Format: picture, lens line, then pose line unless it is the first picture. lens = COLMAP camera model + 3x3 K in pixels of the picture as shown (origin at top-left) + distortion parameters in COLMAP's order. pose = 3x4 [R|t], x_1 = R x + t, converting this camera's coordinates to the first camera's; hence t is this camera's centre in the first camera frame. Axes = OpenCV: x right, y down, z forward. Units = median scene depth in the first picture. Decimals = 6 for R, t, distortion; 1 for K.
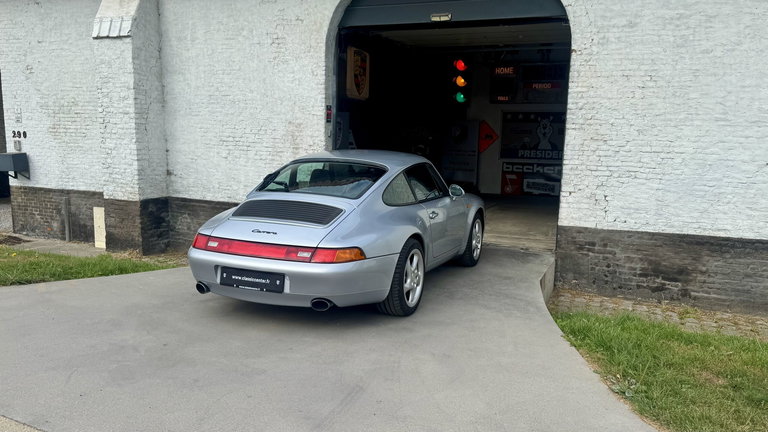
lens RADIAL K [[628.5, 0, 377.7], [0, 628.5, 211.5], [0, 0, 1]] dist [0.128106, -0.228638]
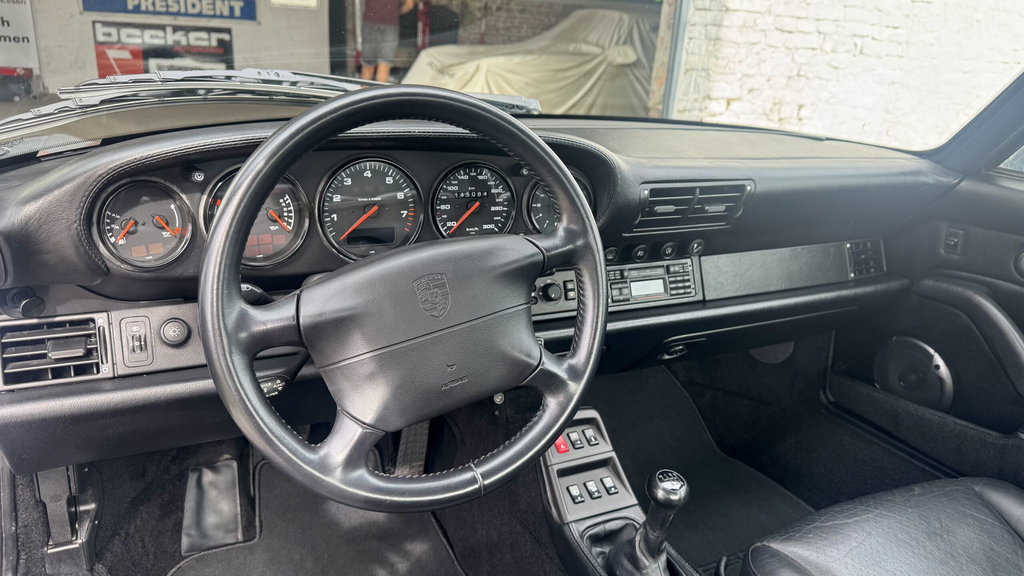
lens RADIAL K [[736.8, 0, 512.0], [0, 736.8, 288.0], [0, 0, 1]] dist [0.000822, -0.001513]
pose [[0.643820, -0.240338, 0.726452, -0.085931], [0.050379, 0.960646, 0.273170, -0.051413], [-0.763516, -0.139274, 0.630591, 0.907573]]
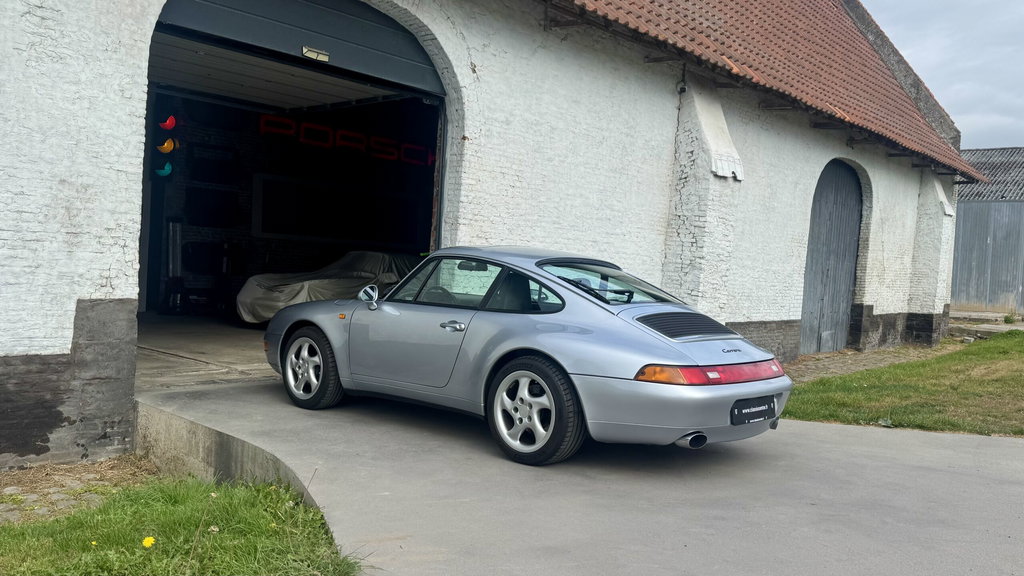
lens RADIAL K [[837.7, 0, 512.0], [0, 837.7, 288.0], [0, 0, 1]] dist [0.125611, -0.219575]
pose [[0.322610, -0.034672, 0.945897, -0.851730], [0.072850, 0.997274, 0.011709, -0.053080], [-0.943724, 0.065131, 0.324256, 0.602270]]
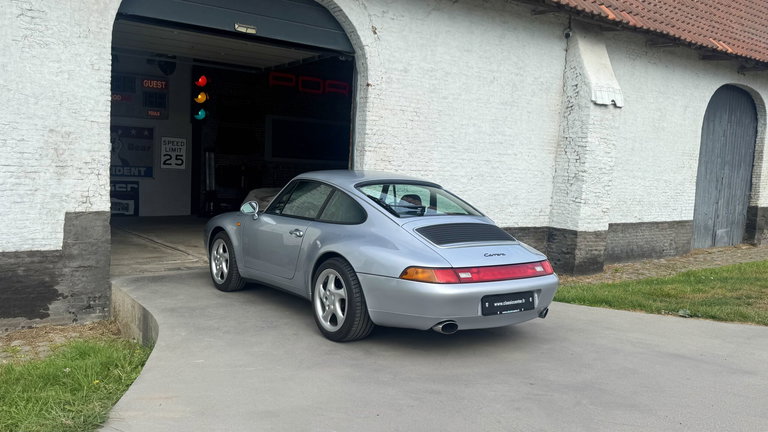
lens RADIAL K [[628.5, 0, 377.7], [0, 628.5, 211.5], [0, 0, 1]] dist [0.128106, -0.228638]
pose [[0.511627, -0.064764, 0.856763, -0.742418], [0.083370, 0.996192, 0.025517, -0.050345], [-0.855153, 0.058373, 0.515078, 0.424577]]
